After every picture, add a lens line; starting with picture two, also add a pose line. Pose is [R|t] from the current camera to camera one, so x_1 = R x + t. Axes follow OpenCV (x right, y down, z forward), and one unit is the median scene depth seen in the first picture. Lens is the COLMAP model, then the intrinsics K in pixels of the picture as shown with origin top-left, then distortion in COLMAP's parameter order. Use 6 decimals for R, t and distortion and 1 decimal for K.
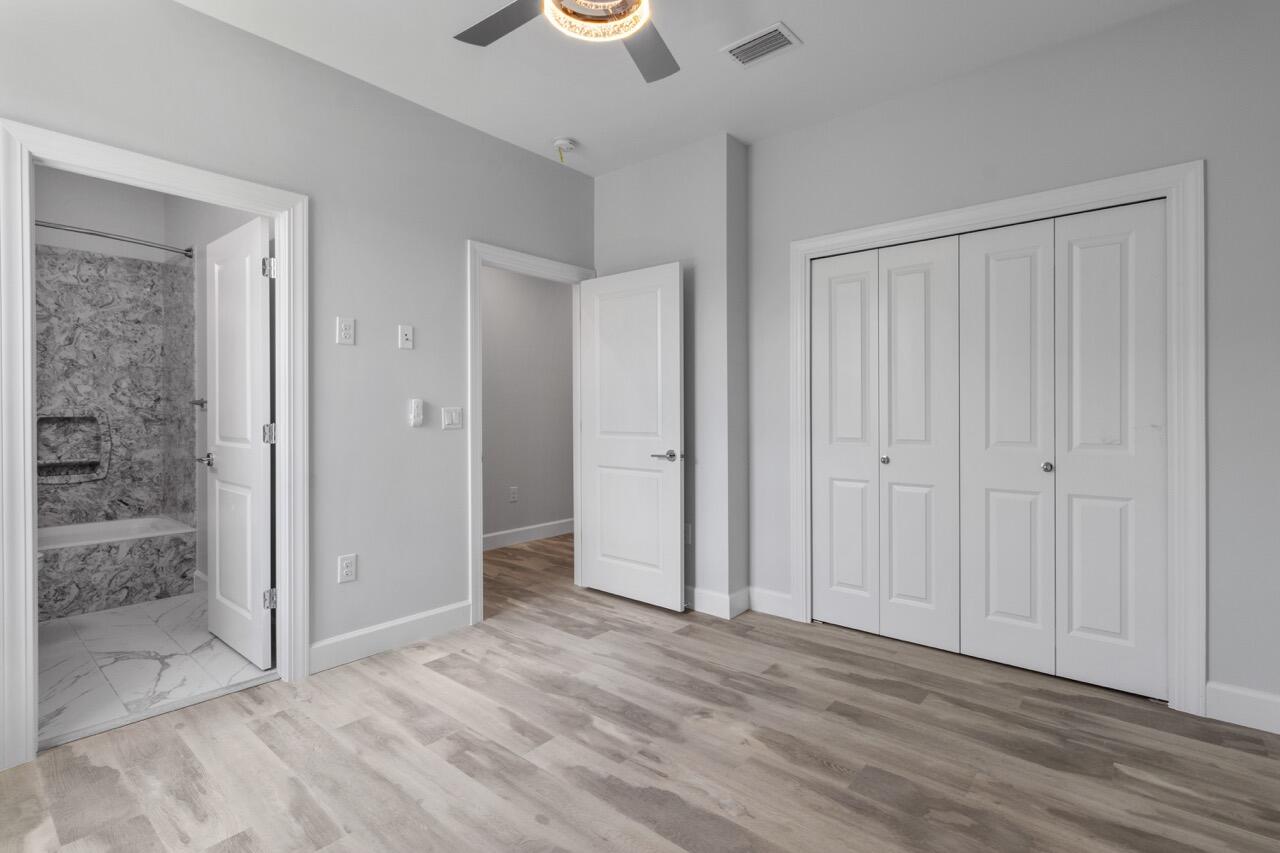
lens RADIAL K [[595.6, 0, 637.8], [0, 595.6, 412.6], [0, 0, 1]] dist [0.002429, 0.000537]
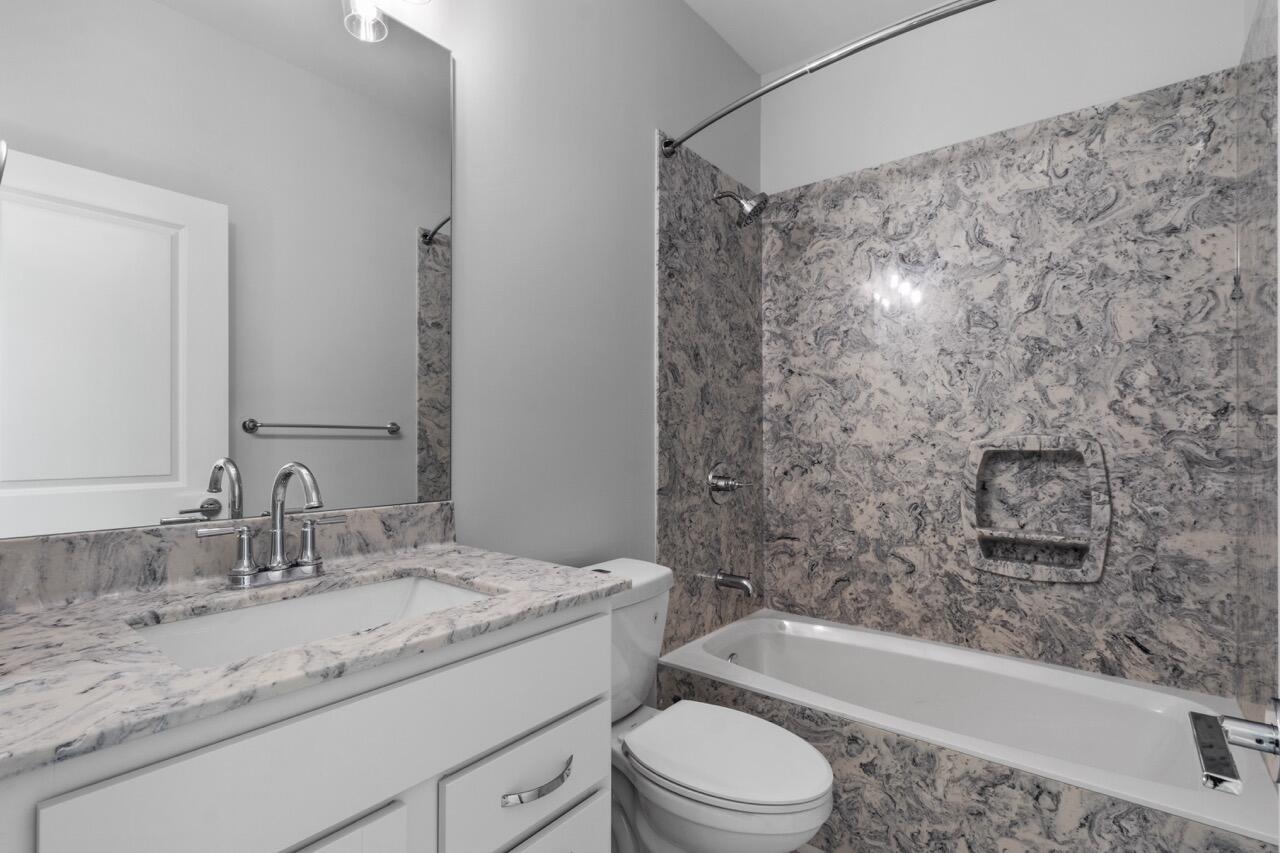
lens RADIAL K [[603.4, 0, 641.1], [0, 603.4, 438.8], [0, 0, 1]] dist [0.001313, -0.000145]
pose [[0.020320, 0.001003, -0.999793, -0.426563], [-0.001759, 0.999998, 0.000967, -0.002494], [0.999792, 0.001739, 0.020322, 0.631481]]
